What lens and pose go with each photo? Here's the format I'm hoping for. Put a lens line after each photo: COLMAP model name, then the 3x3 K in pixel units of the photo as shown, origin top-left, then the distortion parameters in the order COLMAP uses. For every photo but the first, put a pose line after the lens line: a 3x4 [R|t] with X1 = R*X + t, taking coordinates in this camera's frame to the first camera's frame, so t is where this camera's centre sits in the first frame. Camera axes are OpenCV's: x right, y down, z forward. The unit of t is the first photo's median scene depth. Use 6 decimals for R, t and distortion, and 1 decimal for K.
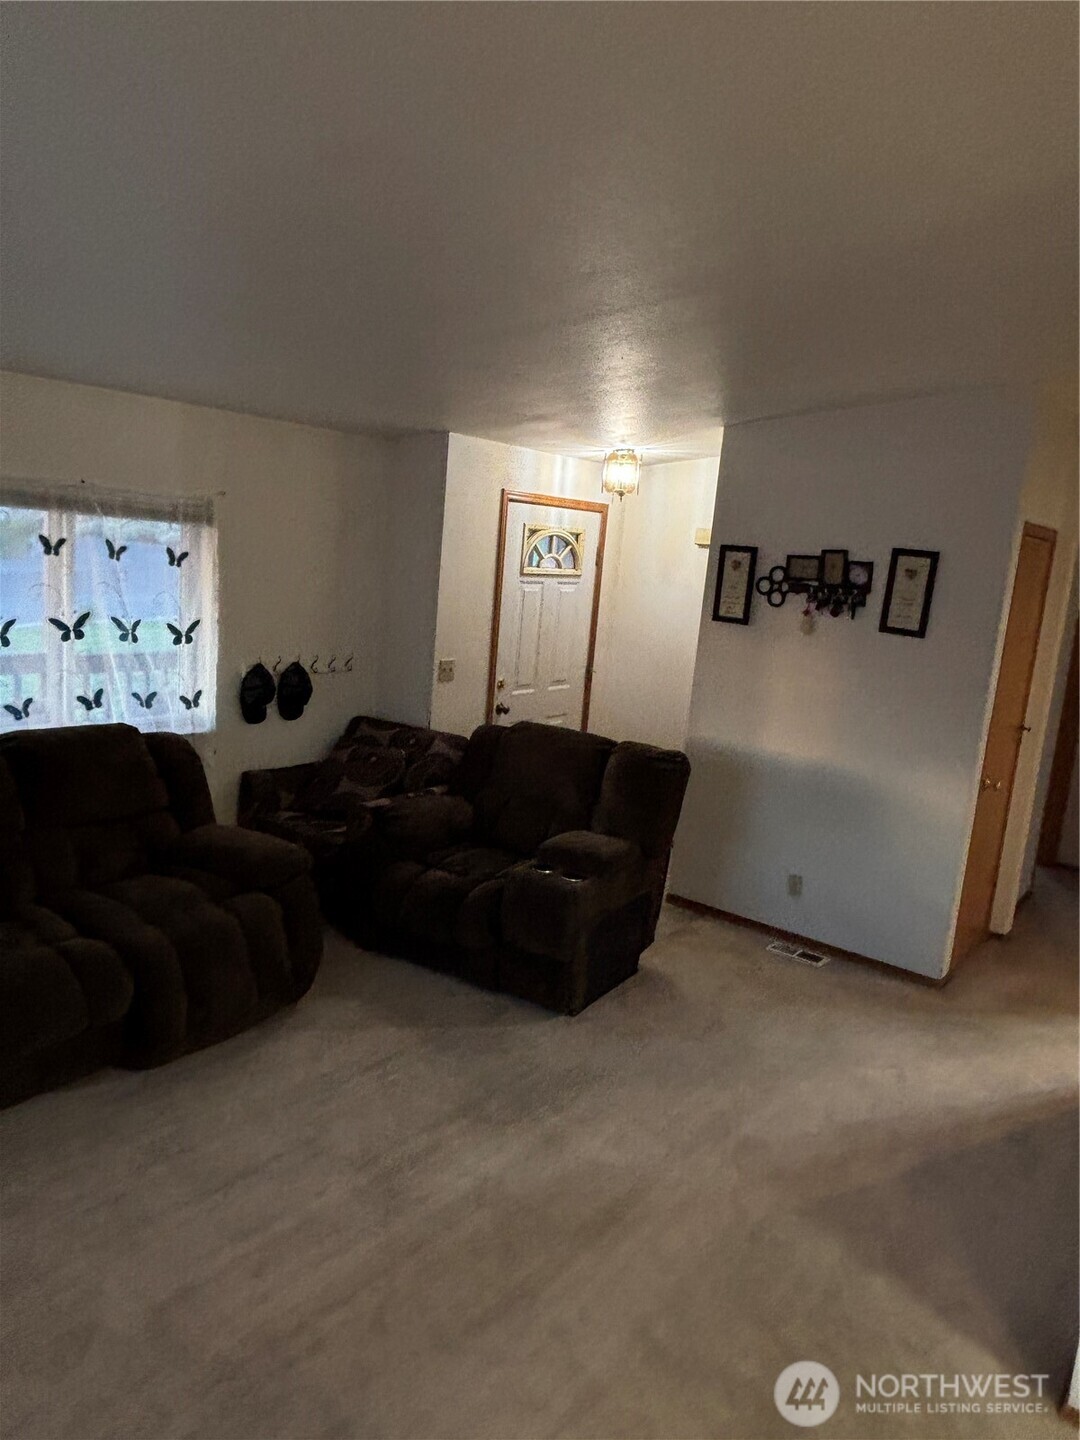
lens RADIAL K [[992.6, 0, 538.8], [0, 992.6, 720.2], [0, 0, 1]] dist [0.000163, -0.000195]
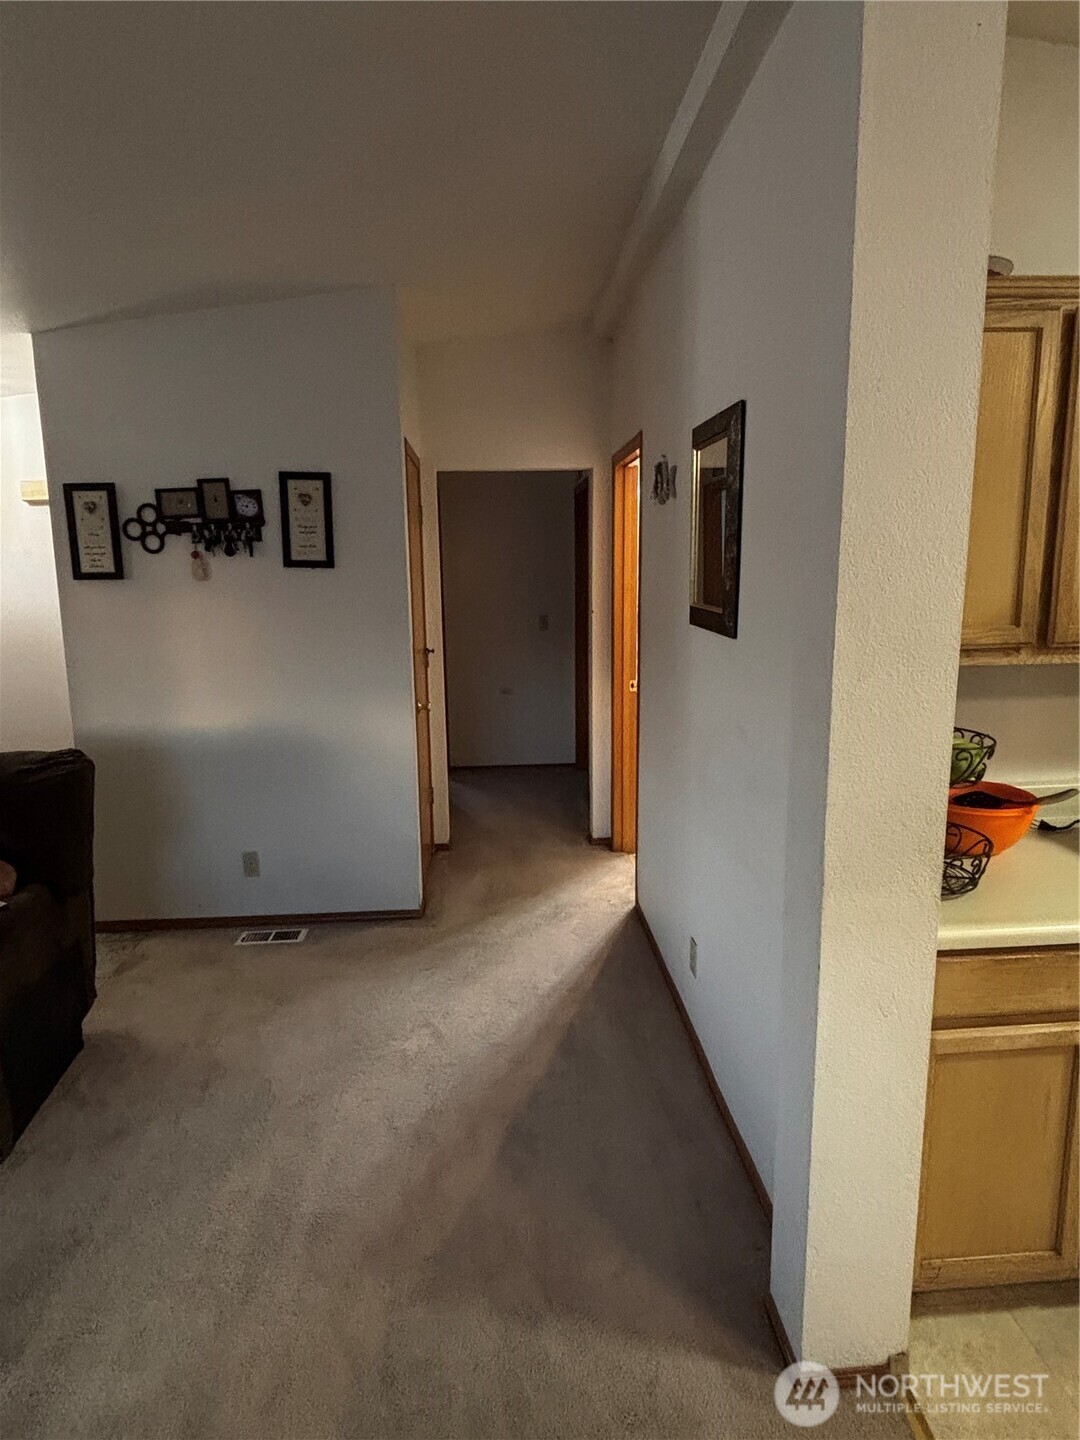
lens RADIAL K [[808.9, 0, 538.4], [0, 808.9, 722.6], [0, 0, 1]] dist [-0.000663, -0.001994]
pose [[0.748405, -0.214402, 0.627631, 0.023442], [0.191594, 0.975853, 0.104894, 0.015763], [-0.634965, 0.041747, 0.771412, 0.285376]]
